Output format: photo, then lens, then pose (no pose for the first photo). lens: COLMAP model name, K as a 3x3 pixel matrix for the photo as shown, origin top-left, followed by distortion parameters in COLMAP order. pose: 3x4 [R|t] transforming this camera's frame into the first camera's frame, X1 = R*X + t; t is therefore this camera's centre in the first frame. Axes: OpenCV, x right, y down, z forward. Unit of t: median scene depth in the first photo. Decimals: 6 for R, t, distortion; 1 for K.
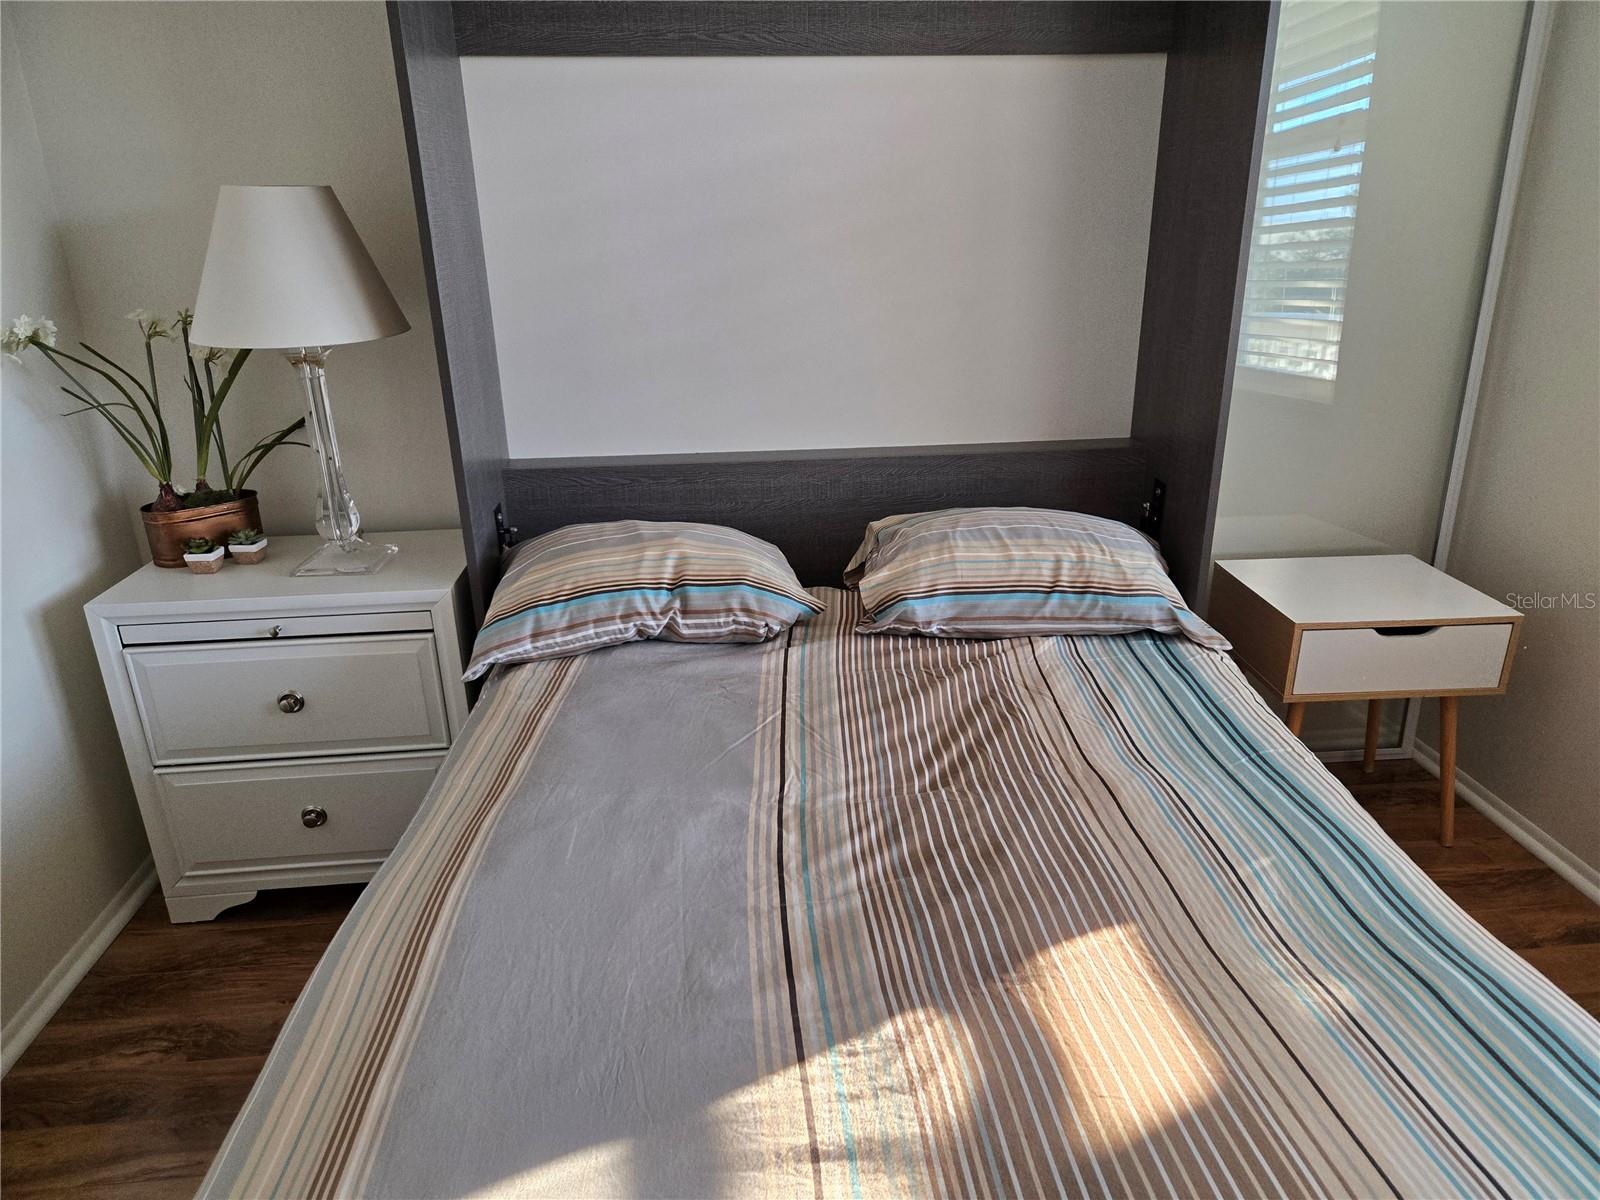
lens RADIAL K [[1079.8, 0, 805.2], [0, 1079.8, 609.8], [0, 0, 1]] dist [0.029128, -0.000455]
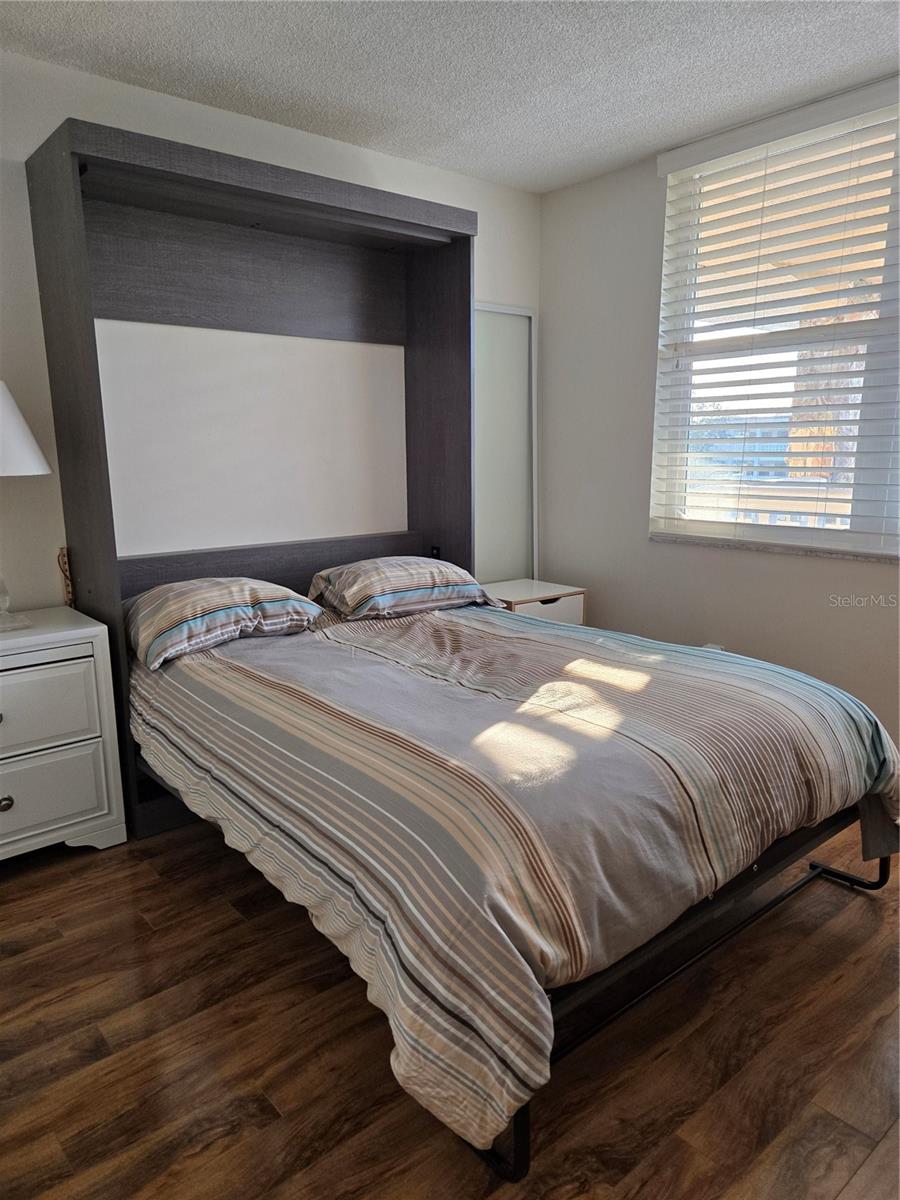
lens RADIAL K [[800.6, 0, 454.5], [0, 800.6, 605.2], [0, 0, 1]] dist [-0.003034, -0.003354]
pose [[0.817837, -0.104514, 0.565880, -0.596470], [0.198876, 0.974109, -0.107515, 0.185952], [-0.539992, 0.200470, 0.817447, -0.245328]]
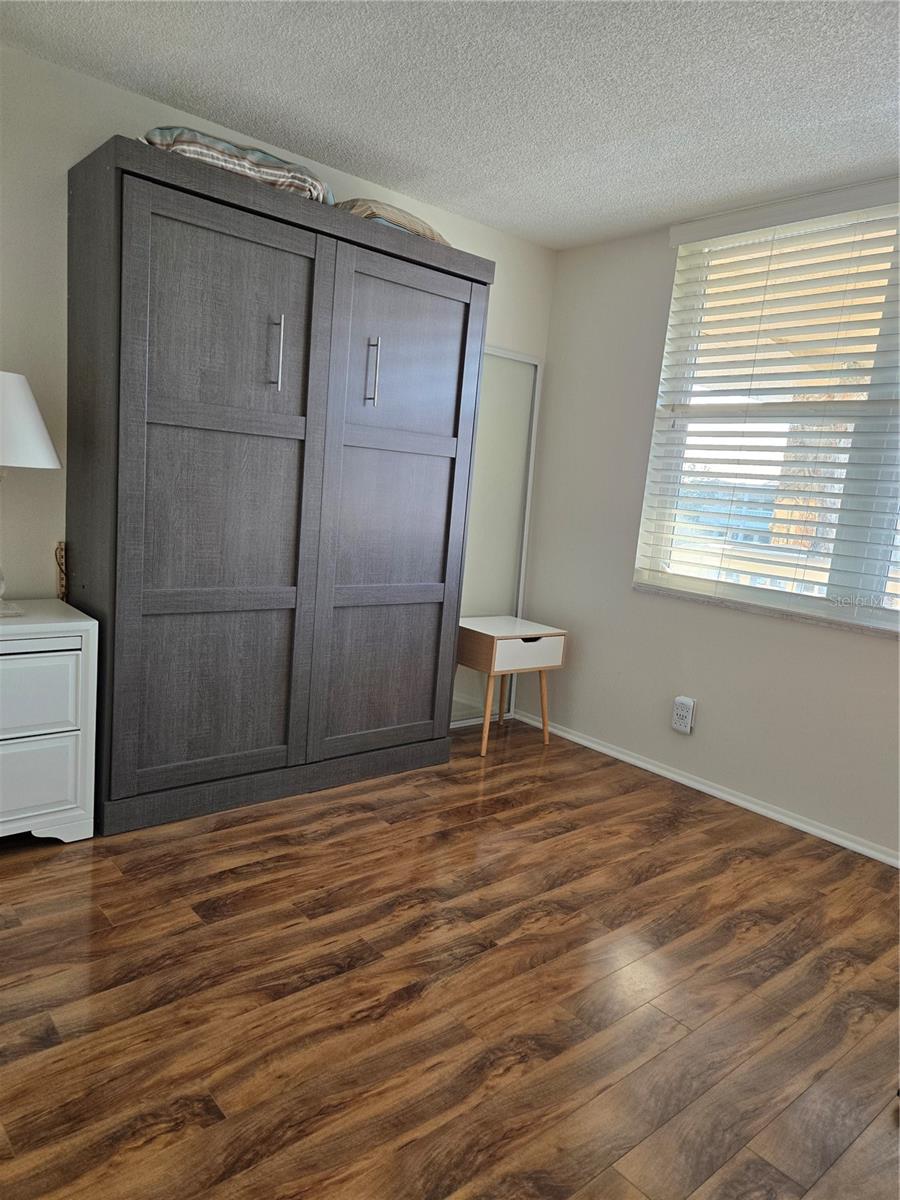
lens RADIAL K [[794.3, 0, 450.0], [0, 794.3, 600.0], [0, 0, 1]] dist [-0.000401, -0.002457]
pose [[0.812842, 0.000749, 0.582483, -0.617271], [0.108121, 0.982426, -0.152145, 0.193934], [-0.572361, 0.186649, 0.798477, -0.260178]]
